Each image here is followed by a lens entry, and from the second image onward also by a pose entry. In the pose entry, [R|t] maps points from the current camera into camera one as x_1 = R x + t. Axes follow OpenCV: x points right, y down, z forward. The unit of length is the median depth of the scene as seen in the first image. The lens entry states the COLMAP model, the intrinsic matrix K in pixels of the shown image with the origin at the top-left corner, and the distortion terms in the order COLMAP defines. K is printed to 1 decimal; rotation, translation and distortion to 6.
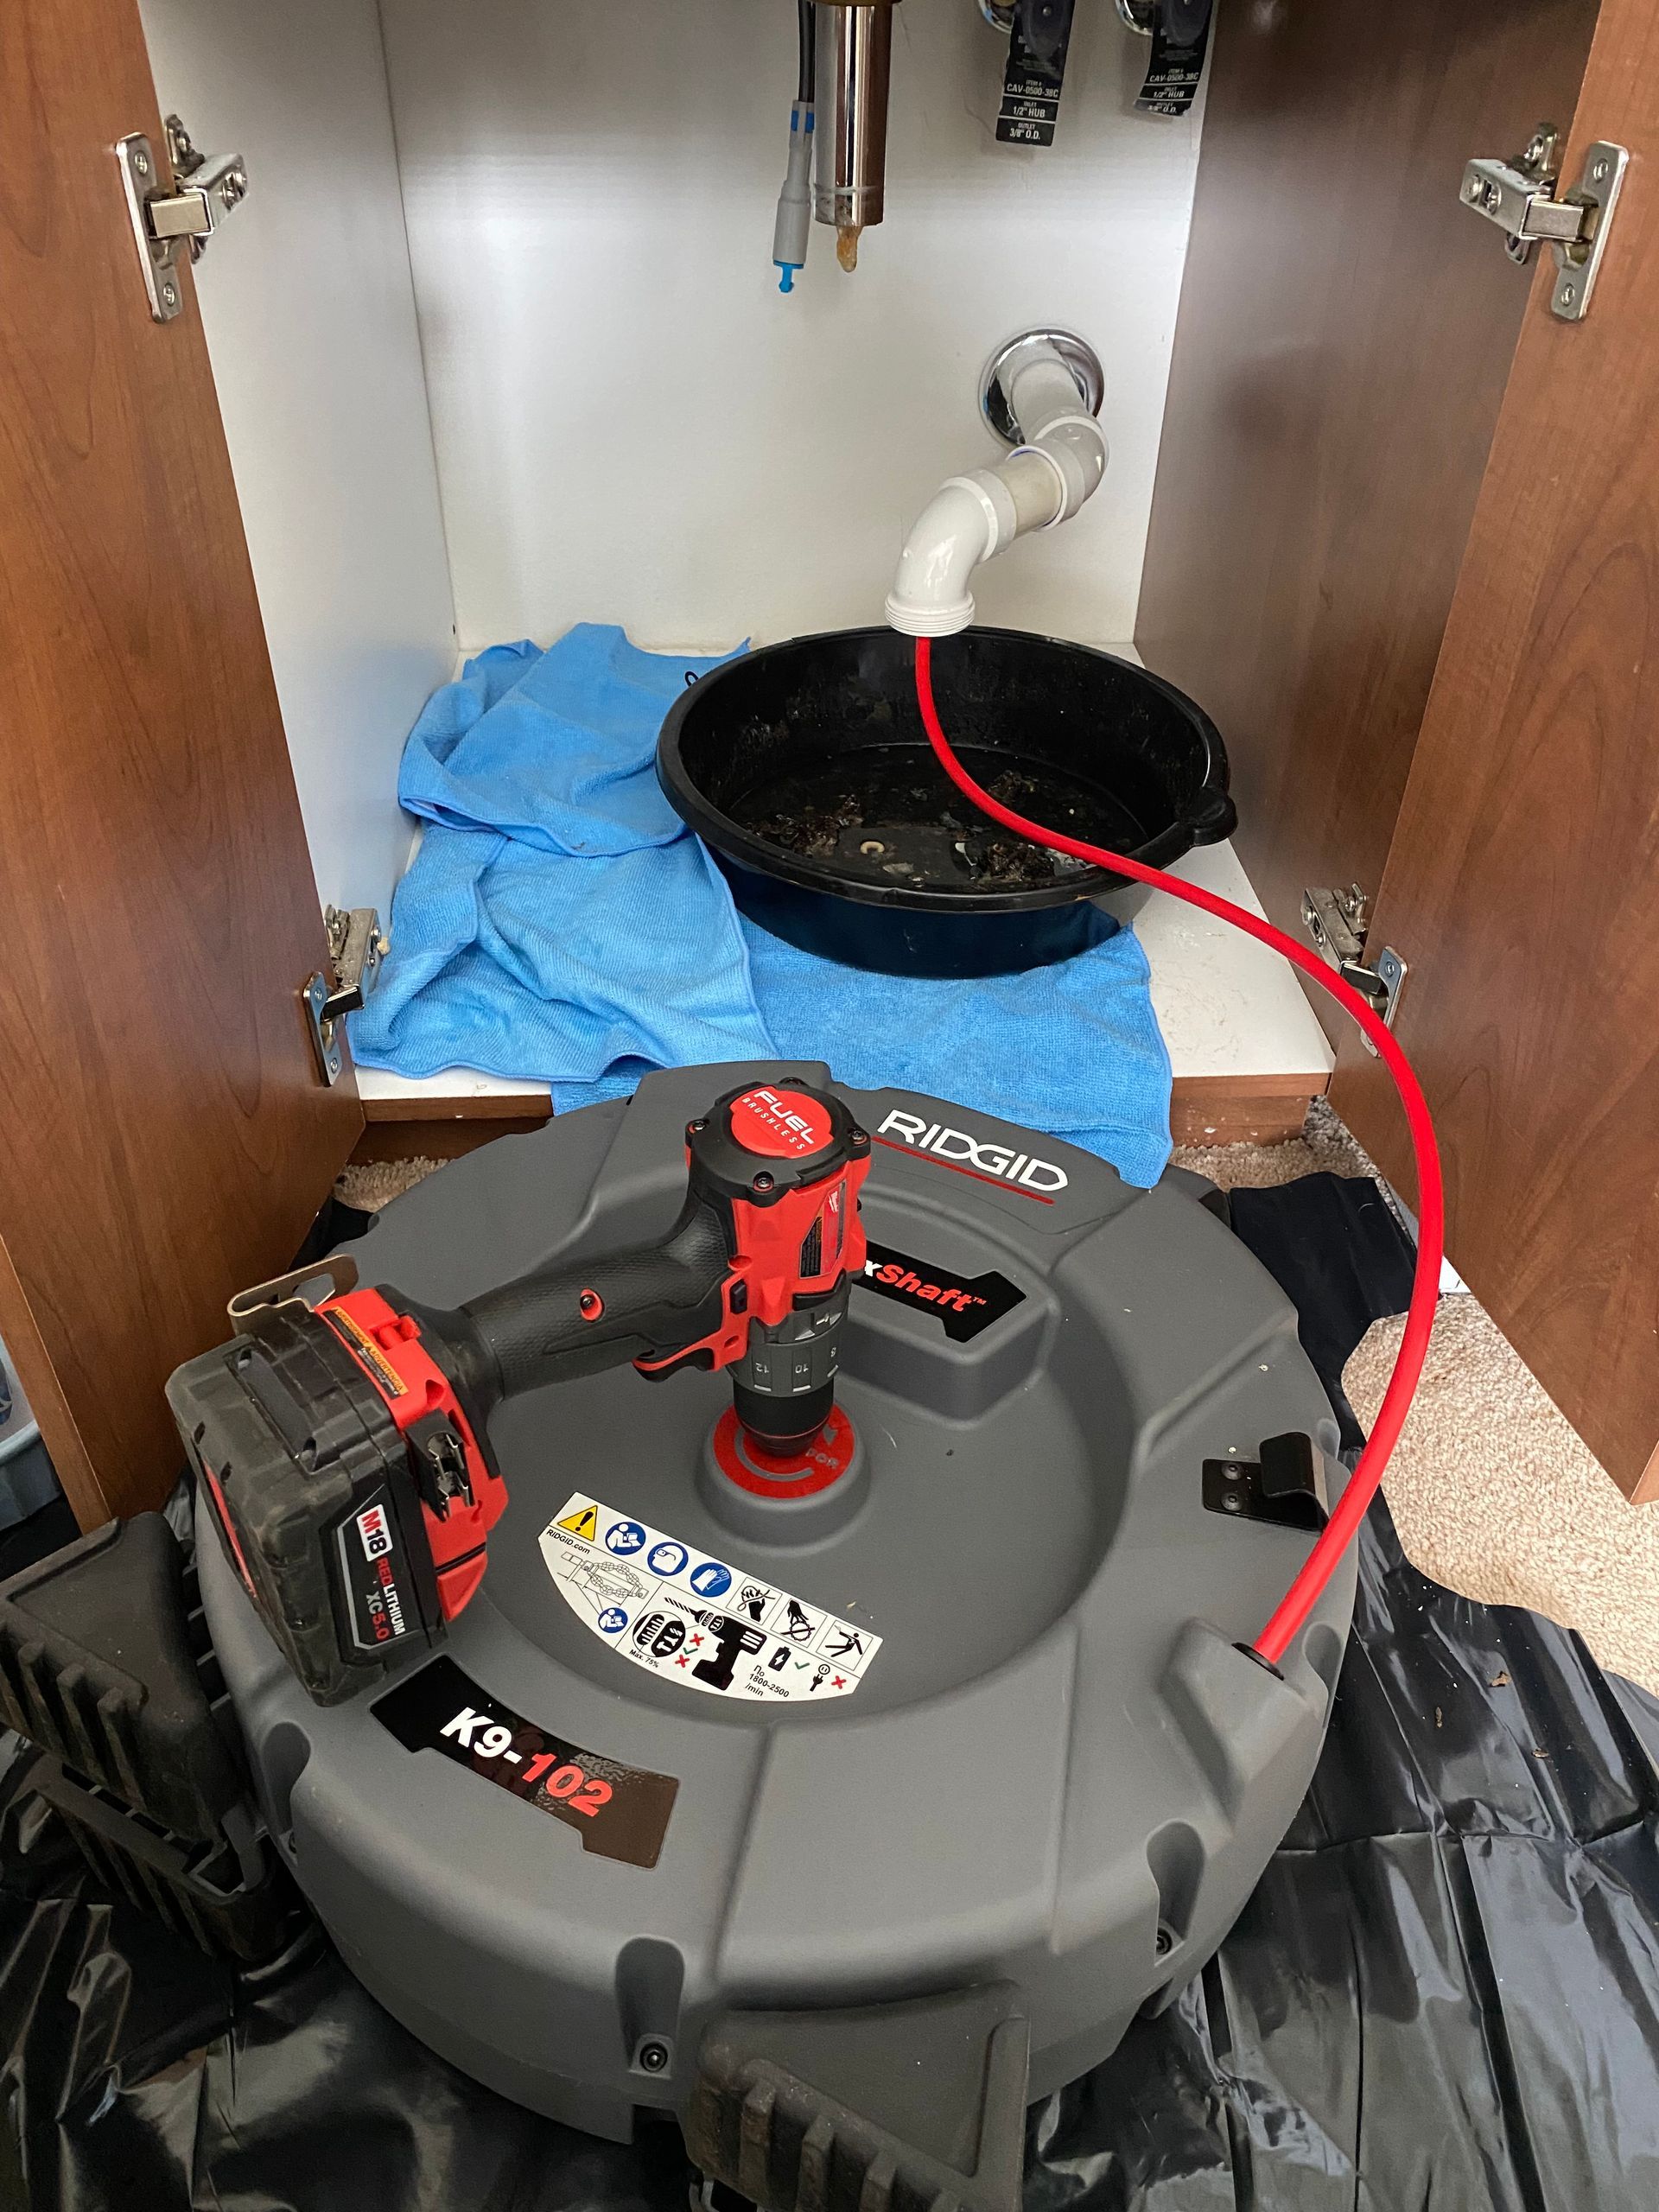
lens RADIAL K [[1700.4, 0, 829.5], [0, 1700.4, 1106.0], [0, 0, 1]] dist [0.035745, 0.001845]
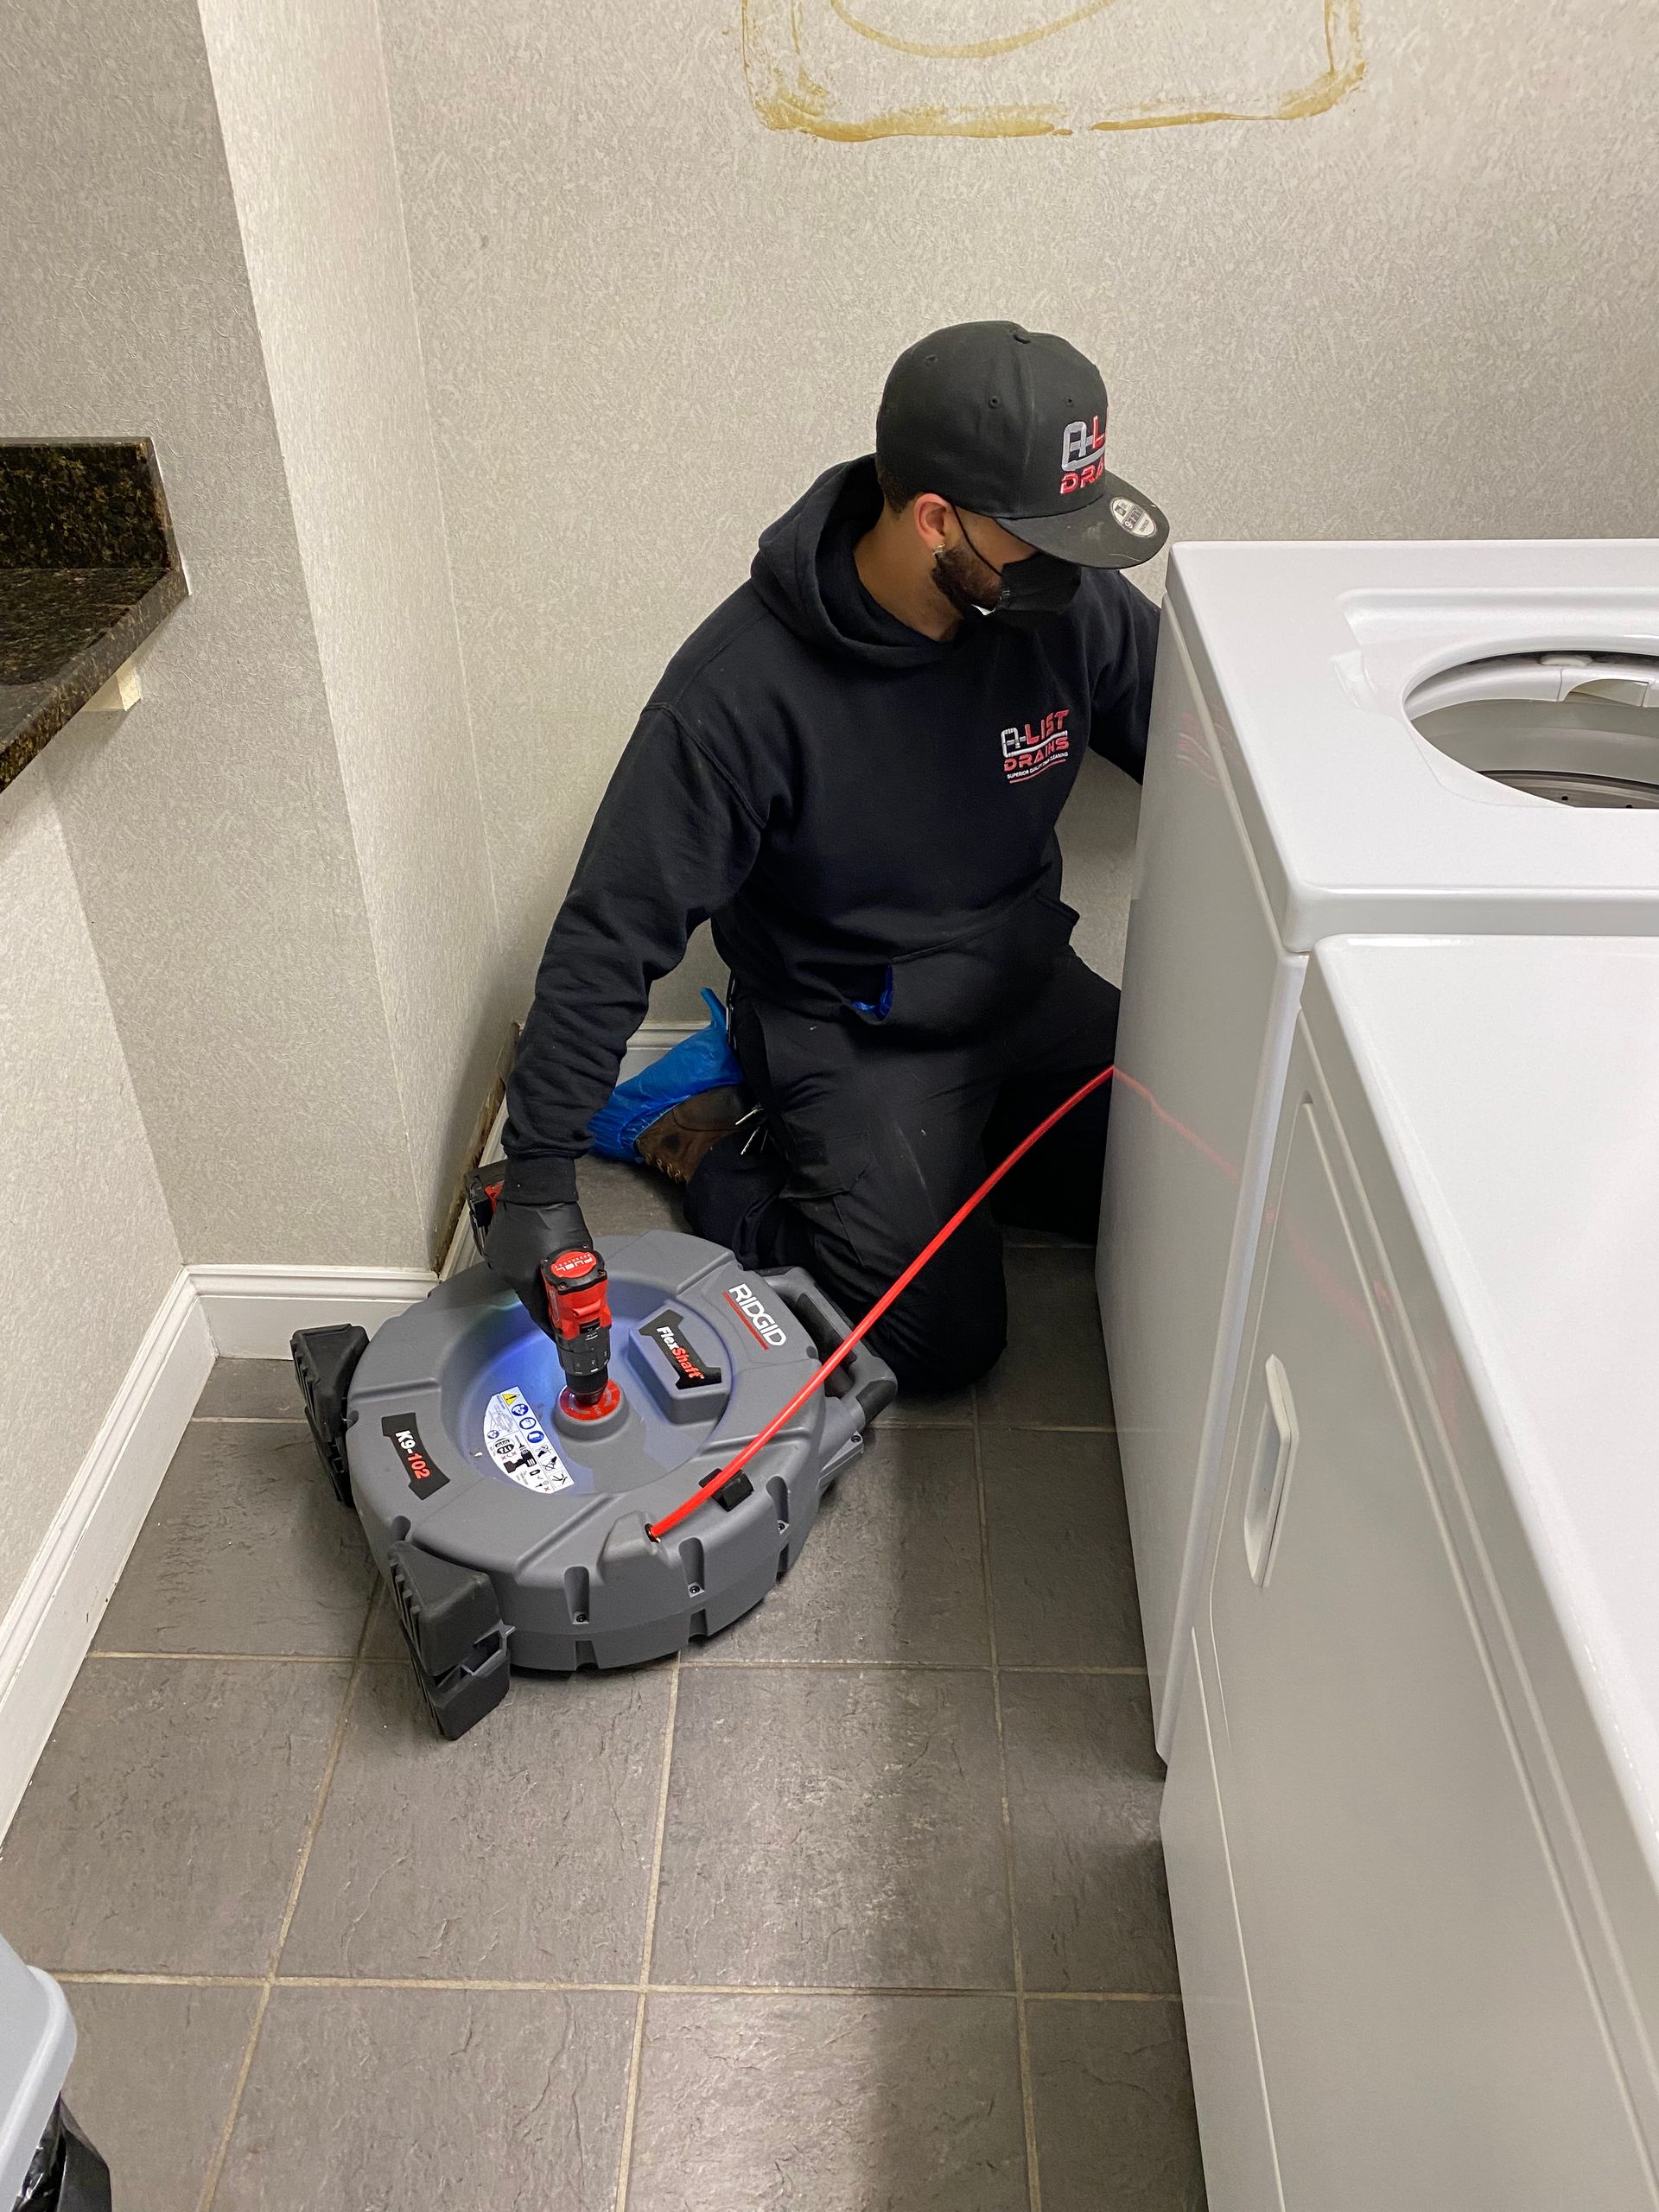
lens RADIAL K [[1700.4, 0, 829.5], [0, 1700.4, 1106.0], [0, 0, 1]] dist [0.035745, 0.001845]
pose [[0.858067, 0.302330, -0.415112, 1.188341], [-0.313435, 0.948635, 0.043007, -0.419012], [0.406792, 0.093208, 0.908753, -1.119767]]
